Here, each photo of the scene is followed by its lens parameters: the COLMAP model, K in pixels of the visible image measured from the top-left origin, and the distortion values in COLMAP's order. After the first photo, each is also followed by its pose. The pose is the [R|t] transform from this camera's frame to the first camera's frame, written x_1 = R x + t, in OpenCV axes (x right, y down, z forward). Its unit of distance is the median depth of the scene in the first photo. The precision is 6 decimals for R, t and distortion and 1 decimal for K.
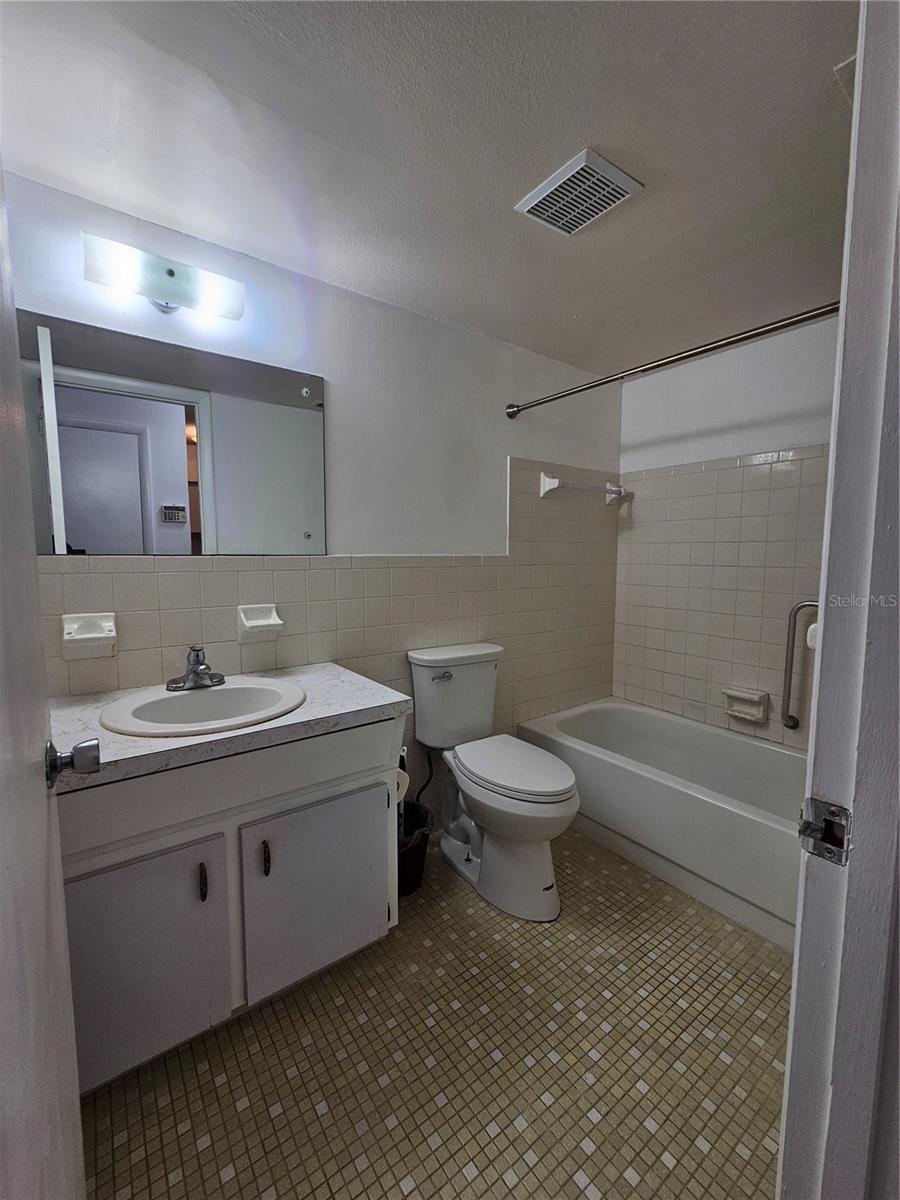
lens RADIAL K [[491.0, 0, 439.1], [0, 491.0, 599.5], [0, 0, 1]] dist [-0.003737, 0.001516]
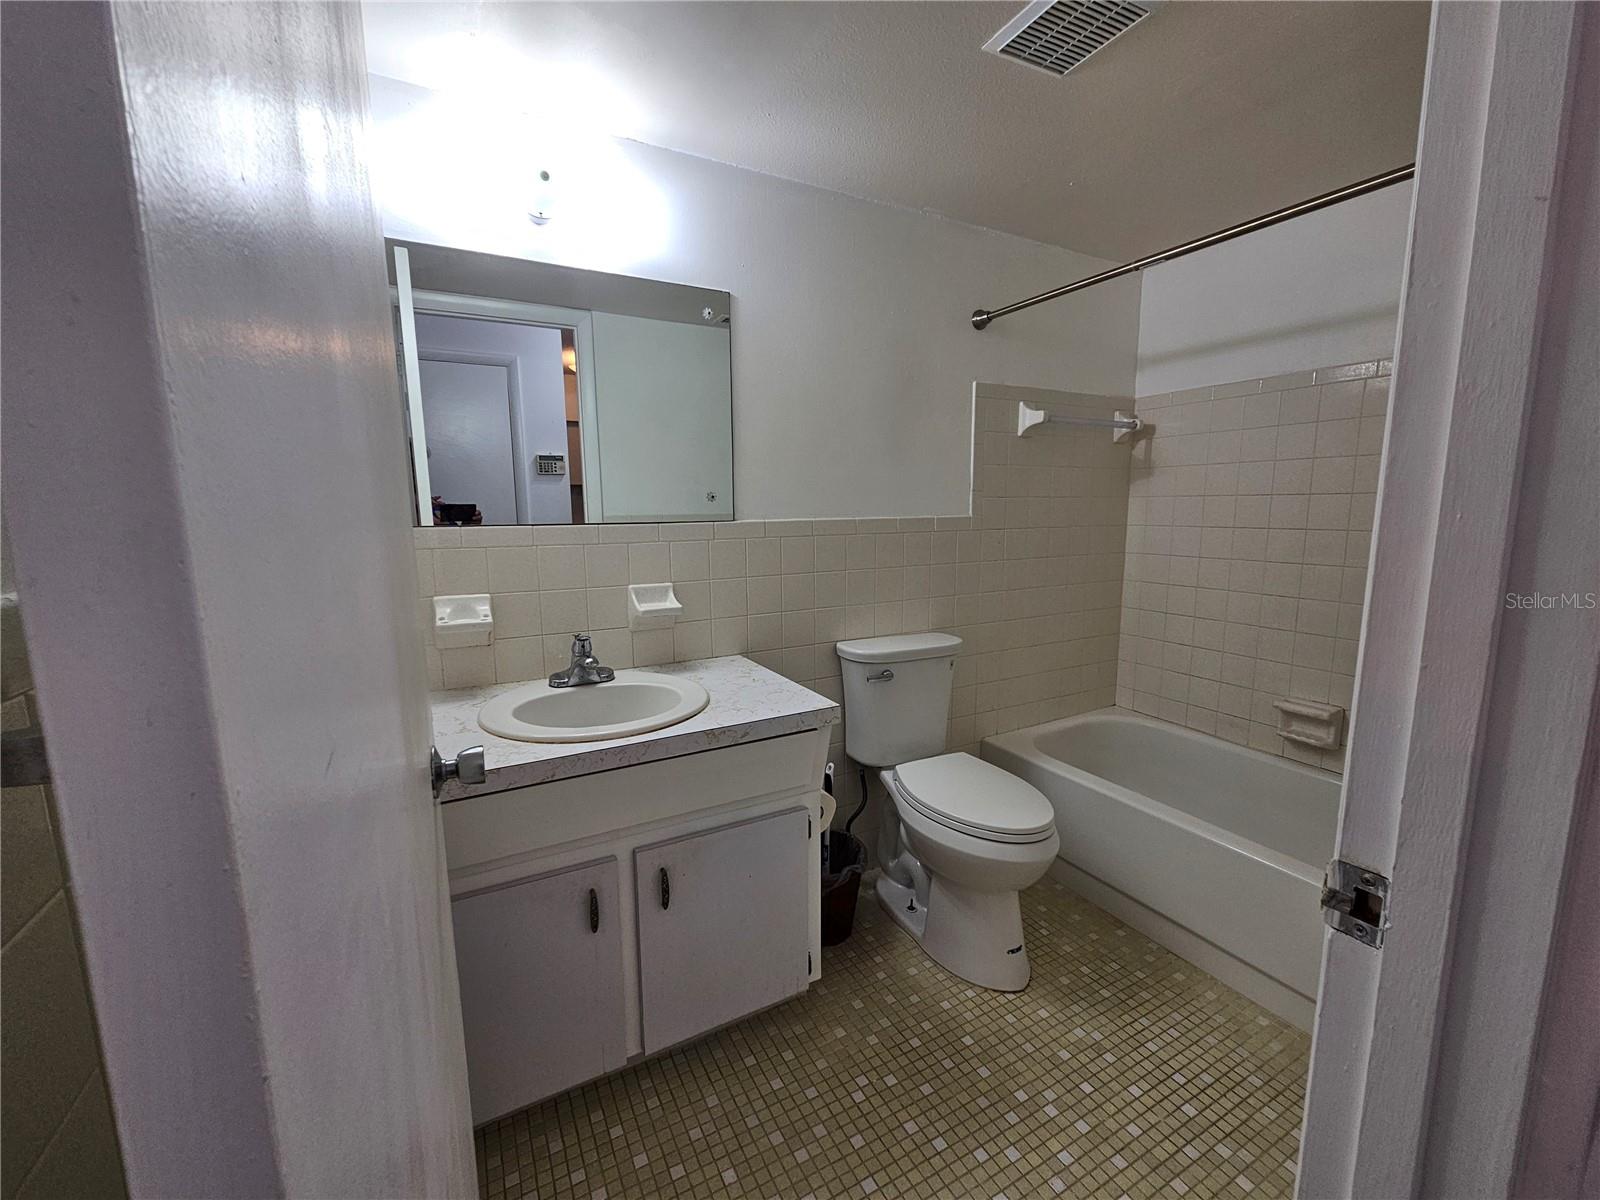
lens RADIAL K [[654.7, 0, 796.8], [0, 654.7, 599.2], [0, 0, 1]] dist [-0.003737, 0.001516]
pose [[0.991143, 0.009256, -0.132476, 0.014084], [-0.002191, 0.998572, 0.053373, -0.024058], [0.132781, -0.052610, 0.989748, -0.046097]]
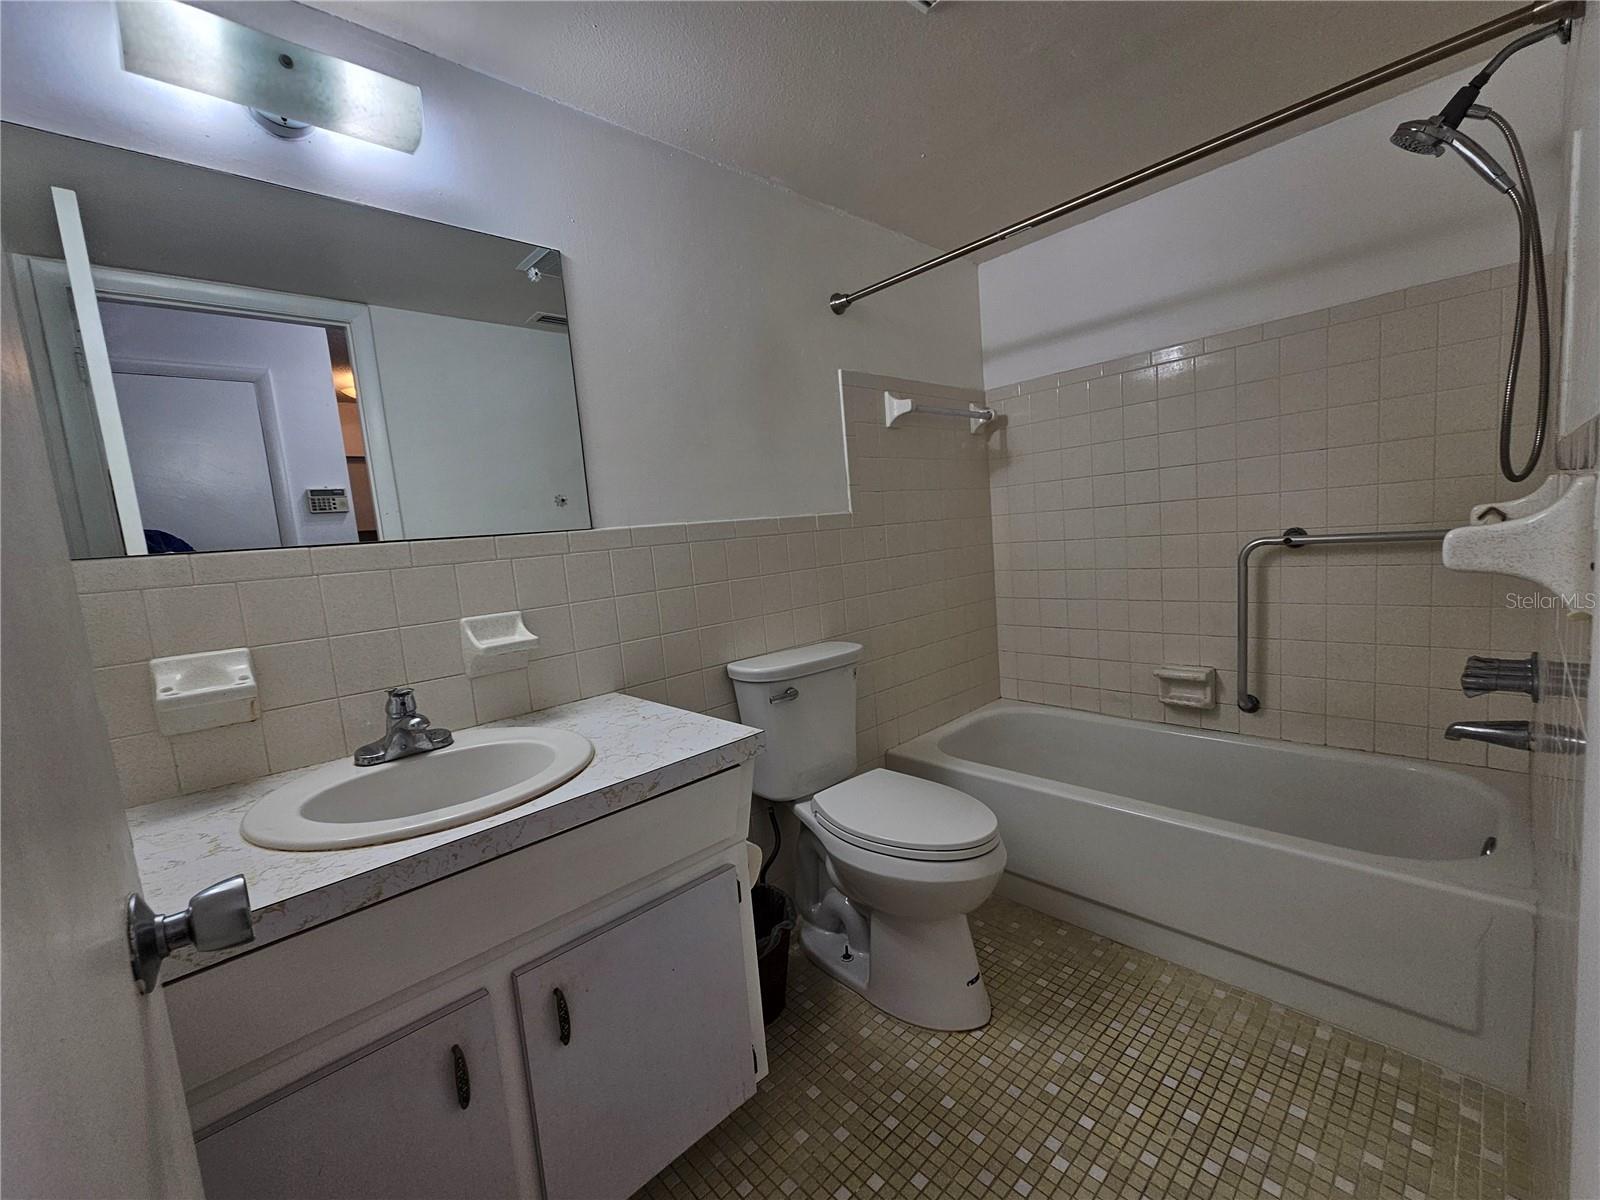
lens RADIAL K [[654.7, 0, 795.2], [0, 654.7, 608.5], [0, 0, 1]] dist [-0.003737, 0.001516]
pose [[0.988515, -0.096935, 0.115940, -0.089078], [0.094805, 0.995212, 0.023761, 0.022958], [-0.117689, -0.012496, 0.992972, 0.130531]]
